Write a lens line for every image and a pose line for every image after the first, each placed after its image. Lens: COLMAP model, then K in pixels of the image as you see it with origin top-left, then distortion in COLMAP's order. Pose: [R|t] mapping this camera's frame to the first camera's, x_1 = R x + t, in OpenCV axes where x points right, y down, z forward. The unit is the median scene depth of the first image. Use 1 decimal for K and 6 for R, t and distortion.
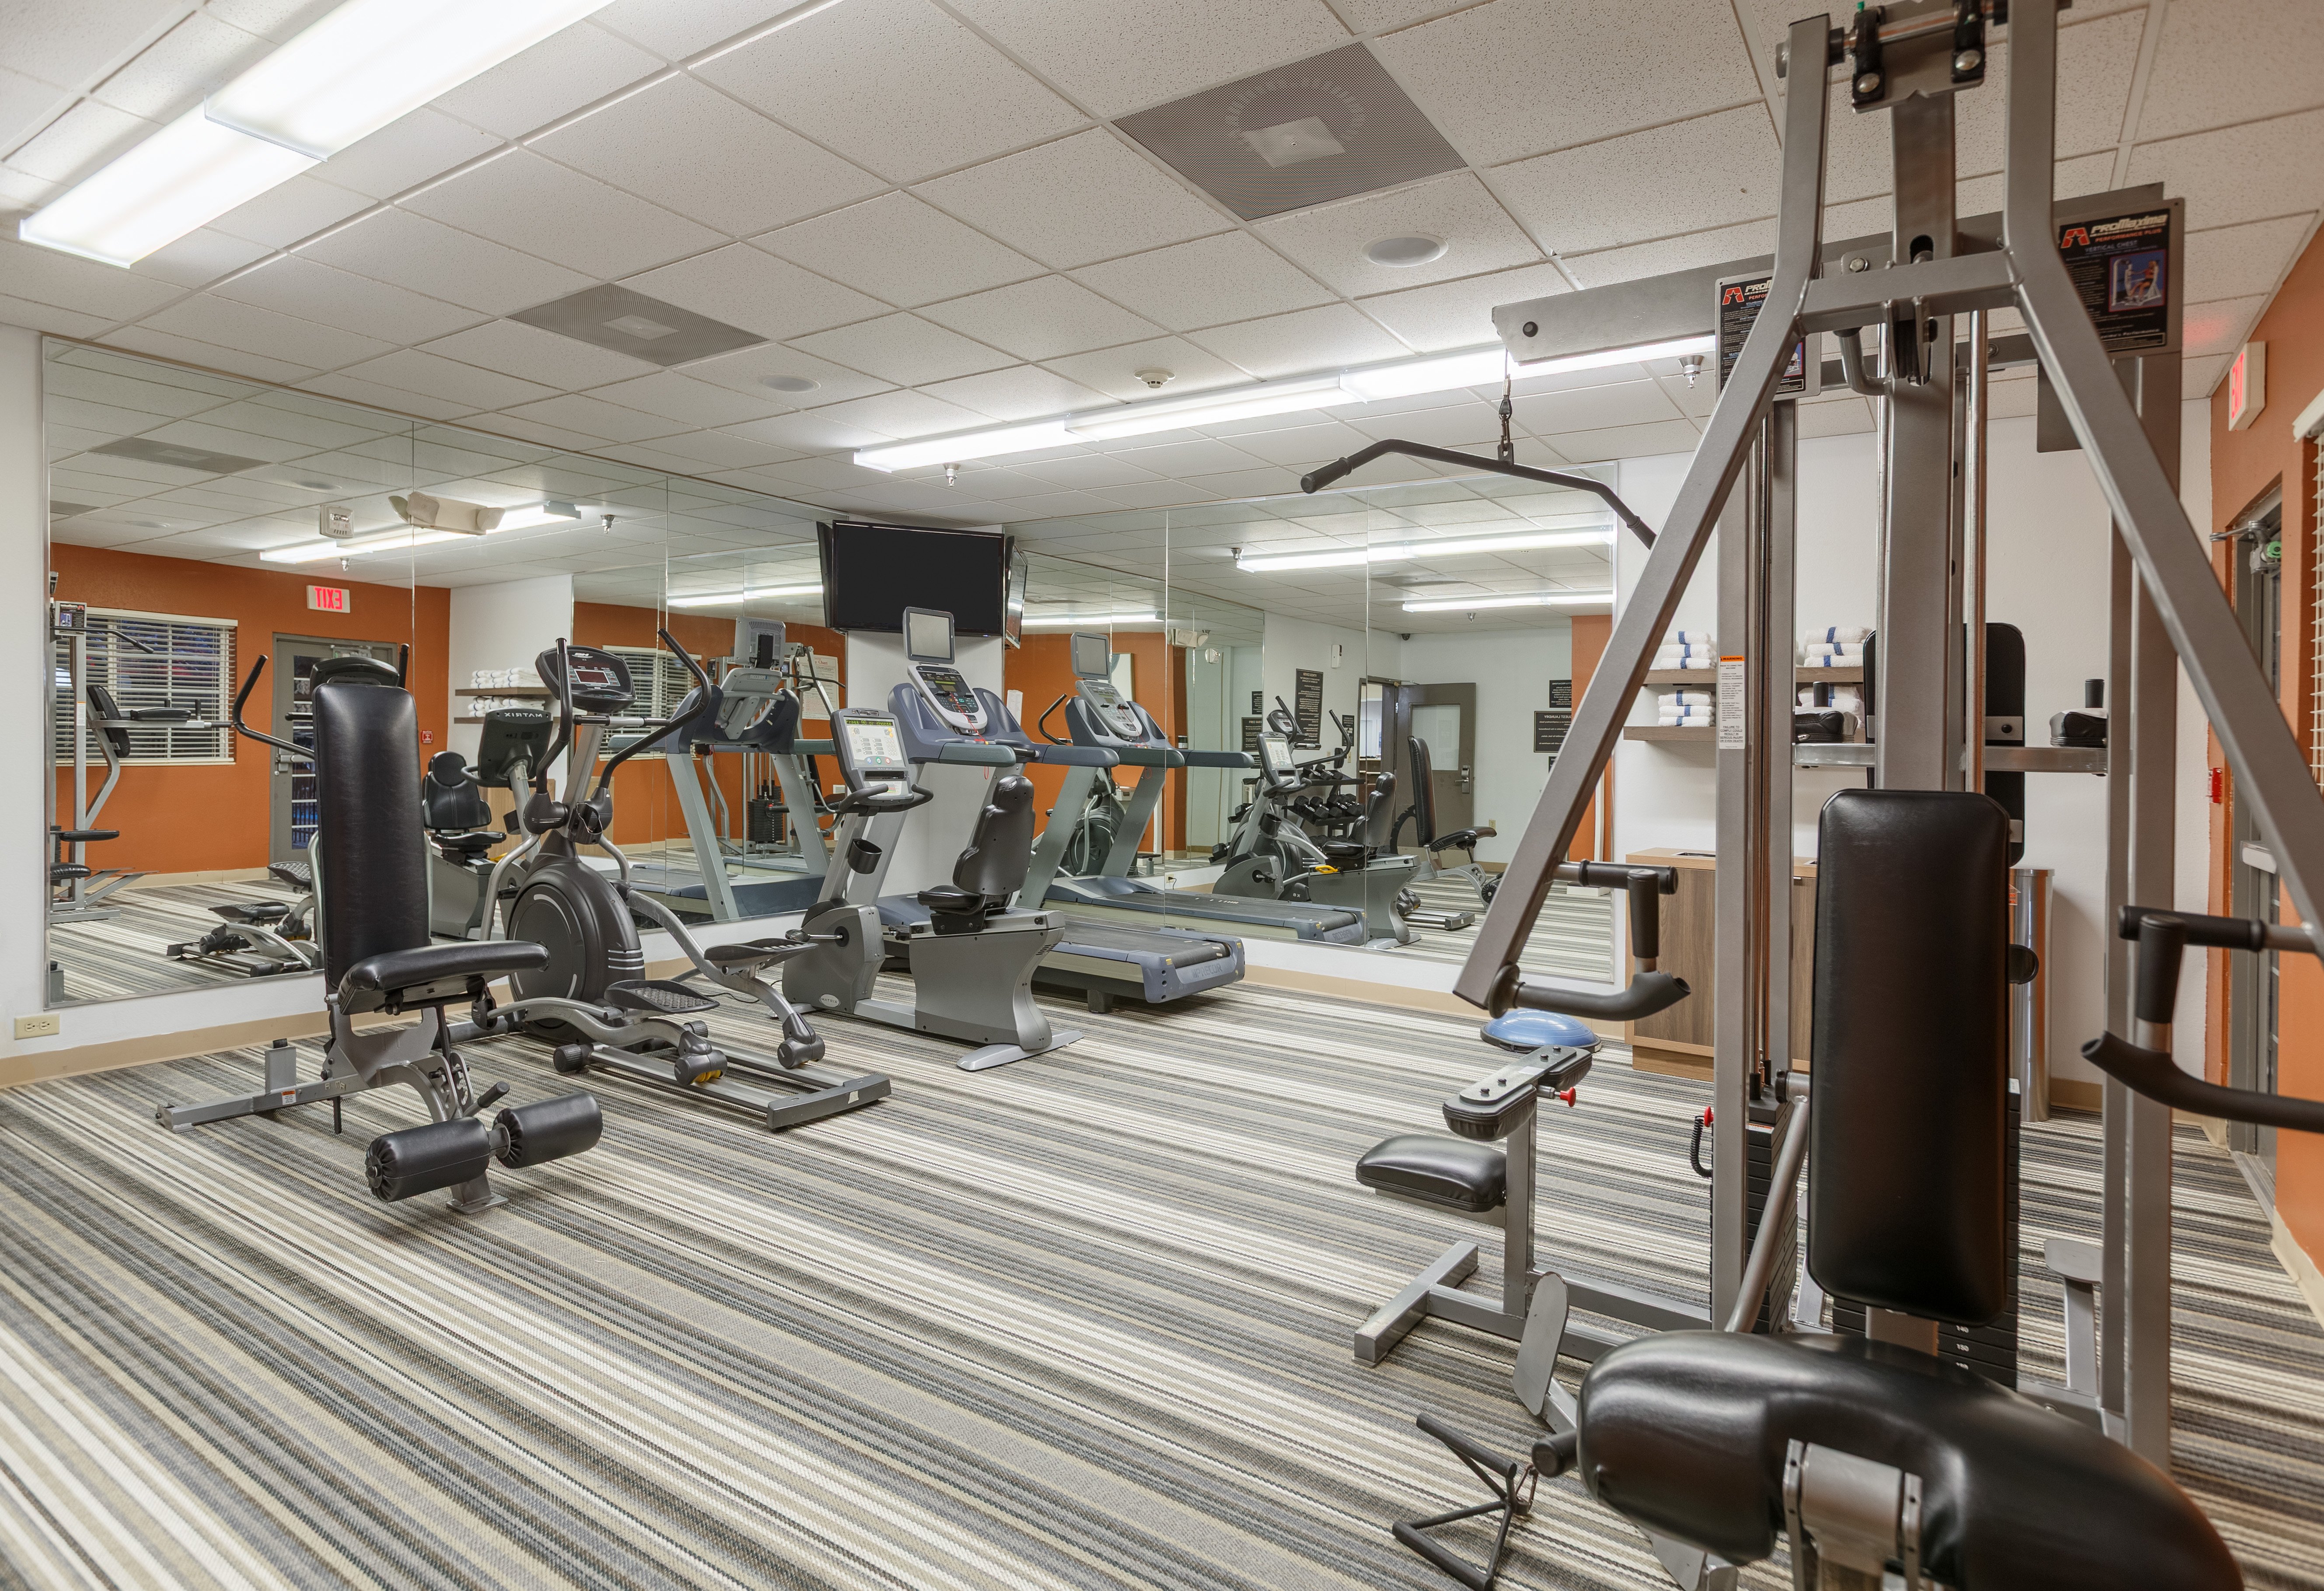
lens RADIAL K [[1230.4, 0, 1155.9], [0, 1230.4, 781.6], [0, 0, 1]] dist [-0.000584, -0.000366]
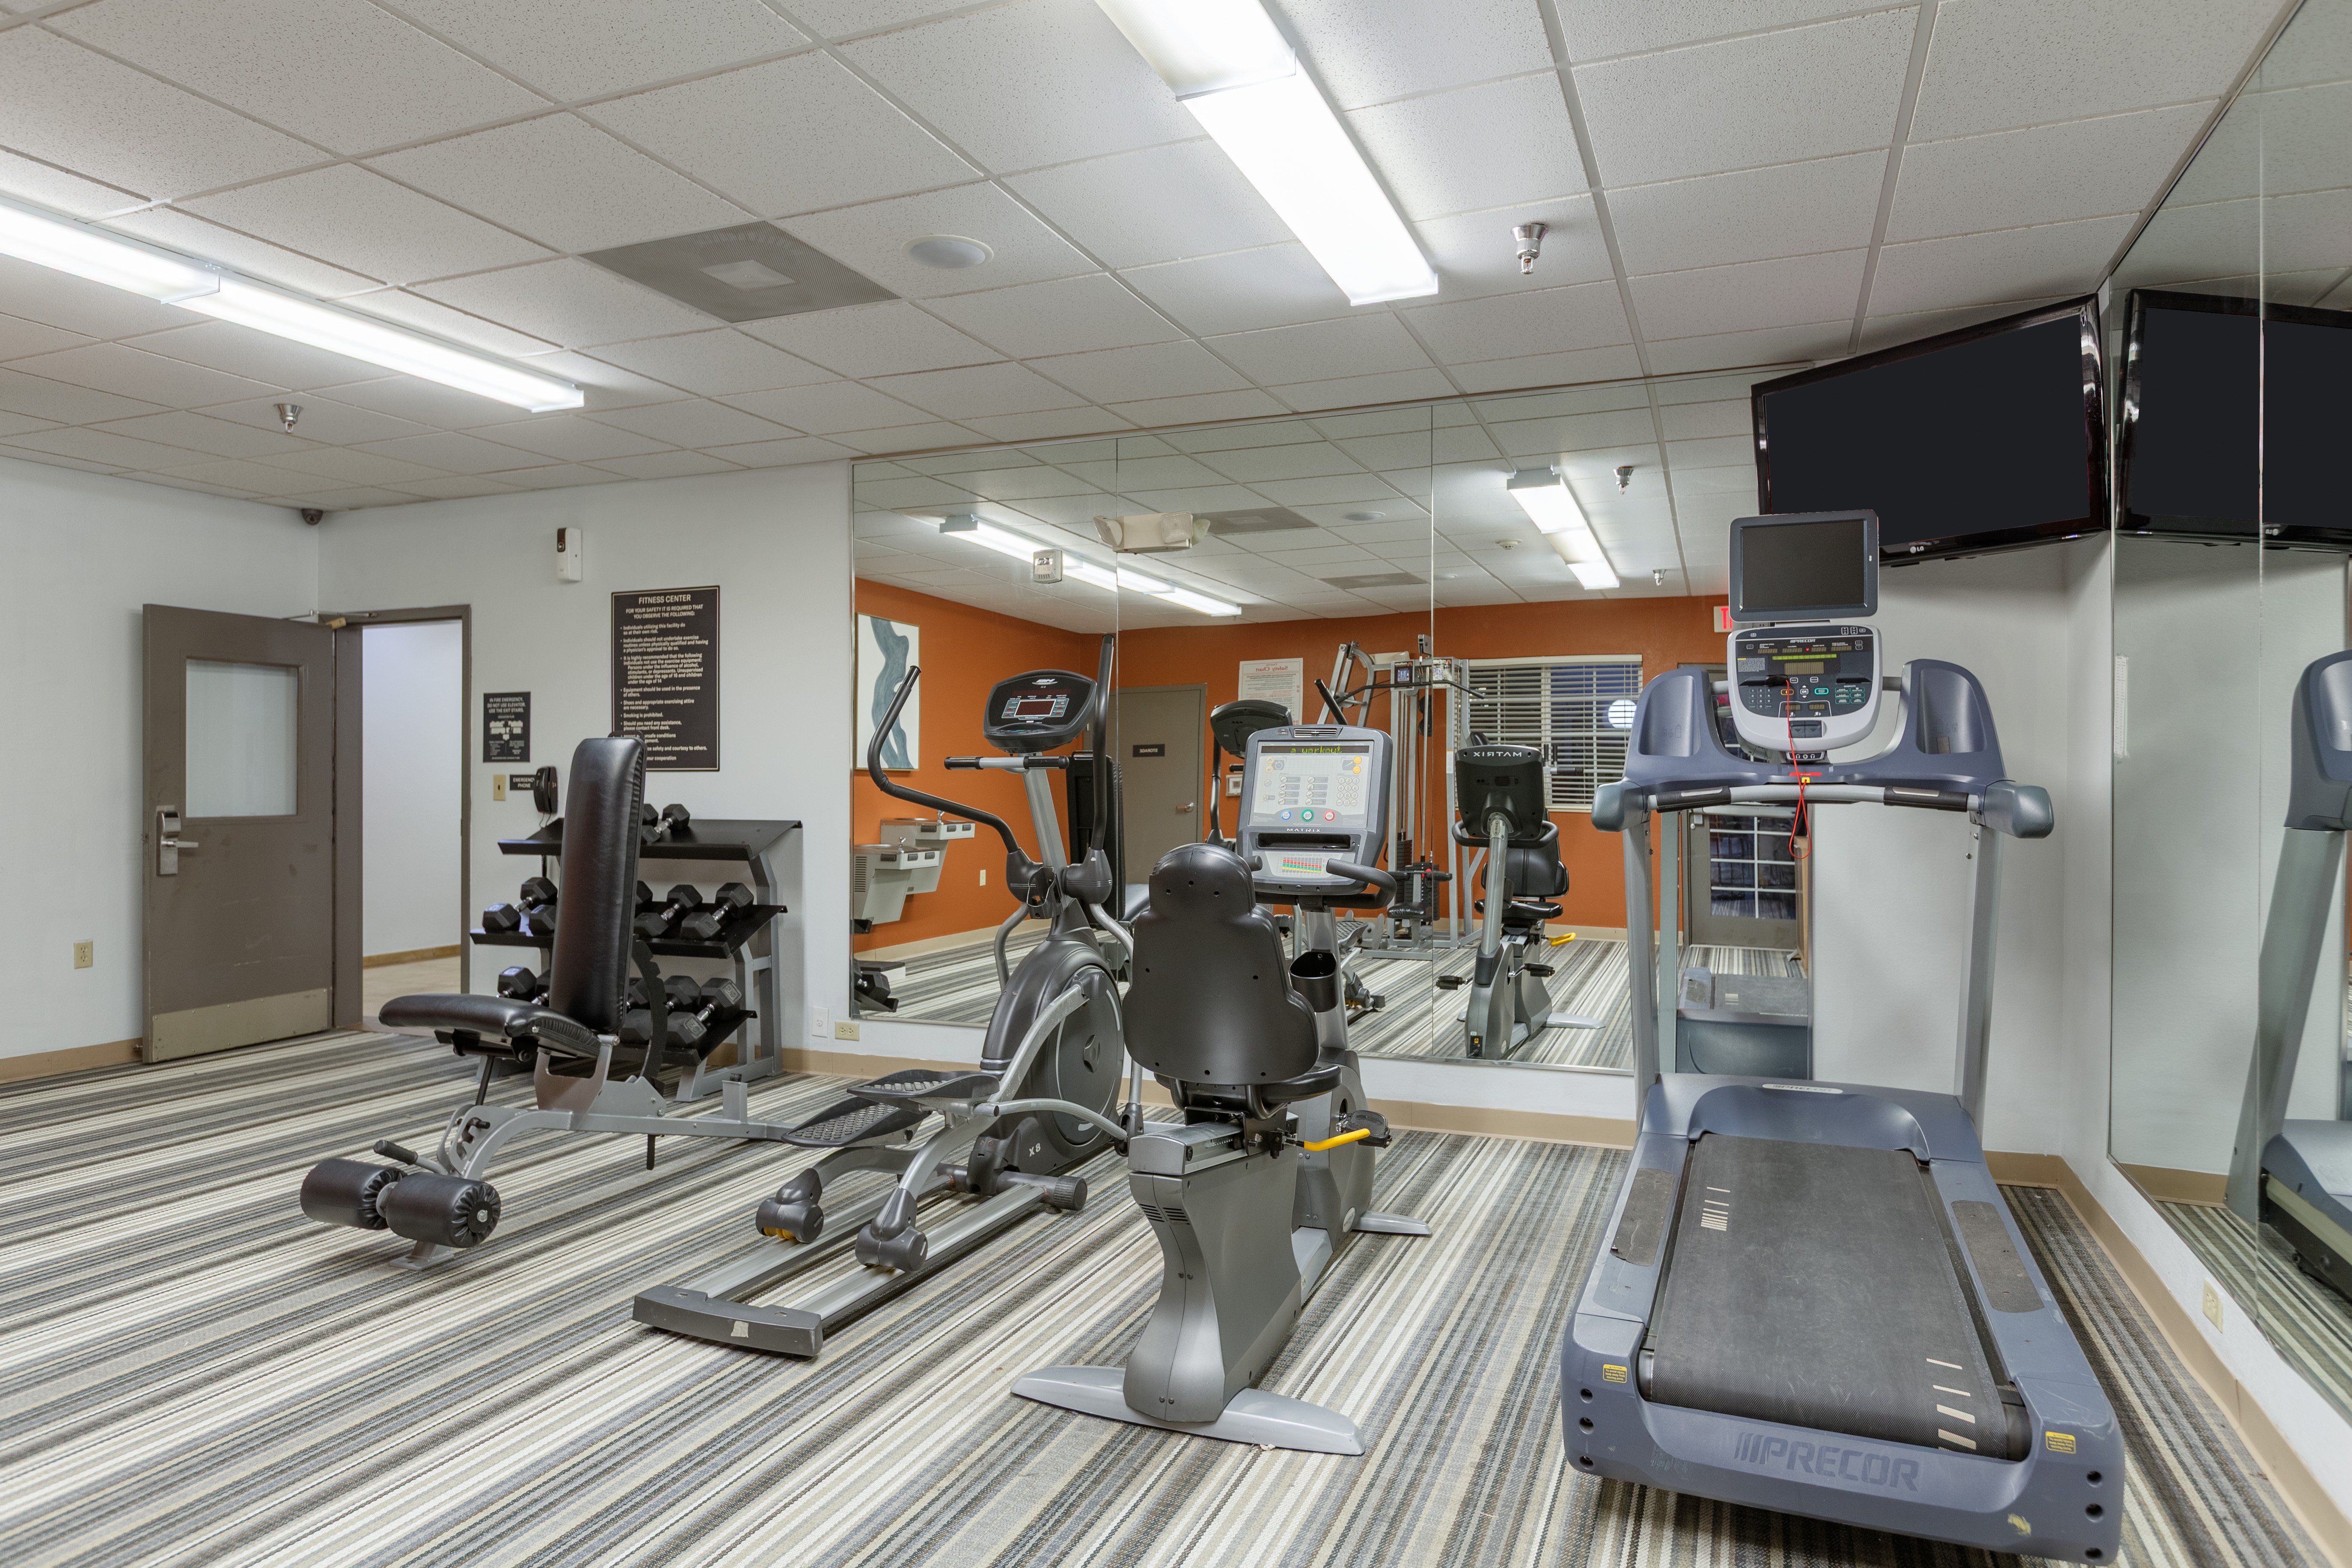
lens RADIAL K [[1402.5, 0, 1167.6], [0, 1402.5, 786.1], [0, 0, 1]] dist [0.000849, -0.001441]
pose [[0.183946, -0.023422, -0.982657, 0.561332], [-0.013201, 0.999567, -0.026296, -0.011191], [0.982848, 0.017809, 0.183558, 1.162550]]
